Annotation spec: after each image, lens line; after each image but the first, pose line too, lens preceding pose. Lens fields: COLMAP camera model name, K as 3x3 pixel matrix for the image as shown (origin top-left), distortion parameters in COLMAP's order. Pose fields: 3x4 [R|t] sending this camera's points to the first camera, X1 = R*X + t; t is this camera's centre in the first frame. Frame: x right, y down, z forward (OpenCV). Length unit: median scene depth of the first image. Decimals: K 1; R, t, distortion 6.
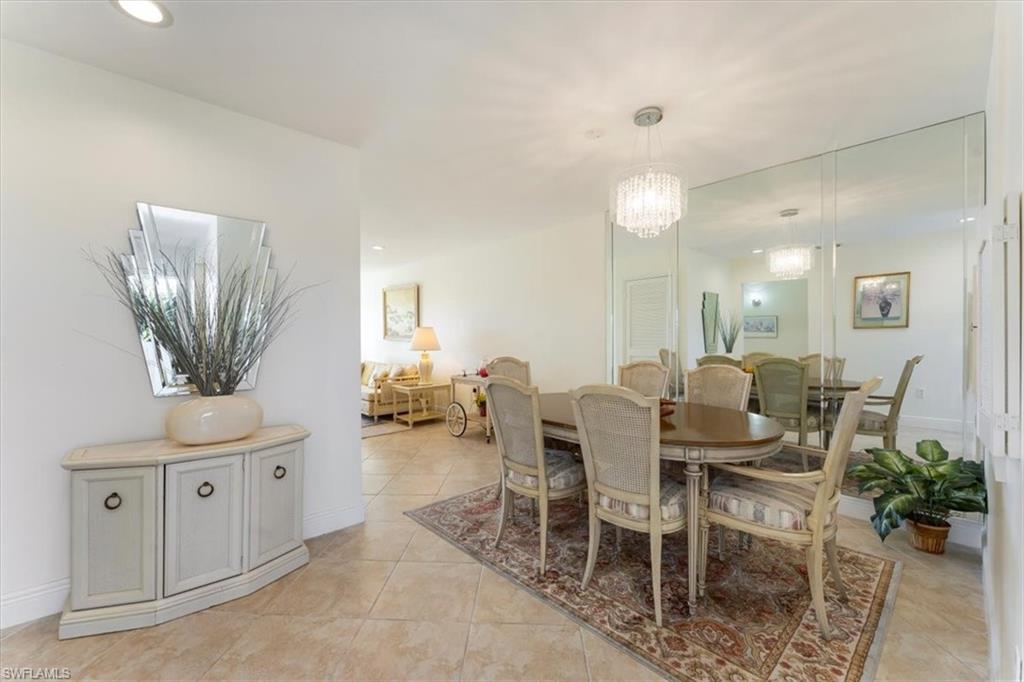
lens RADIAL K [[418.9, 0, 504.6], [0, 418.9, 337.2], [0, 0, 1]] dist [0.001989, 0.000650]
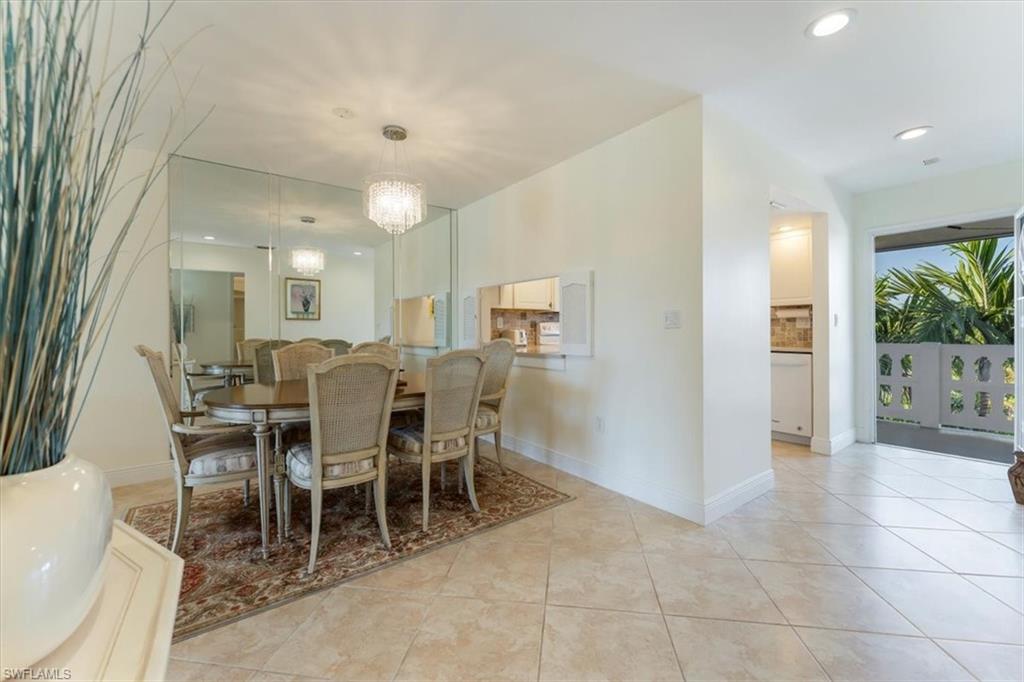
lens RADIAL K [[418.9, 0, 516.3], [0, 418.9, 328.5], [0, 0, 1]] dist [0.001989, 0.000650]
pose [[0.073525, 0.007720, 0.997263, -0.921666], [0.005592, 0.999951, -0.008153, 0.049636], [-0.997278, 0.006176, 0.073478, 0.636765]]
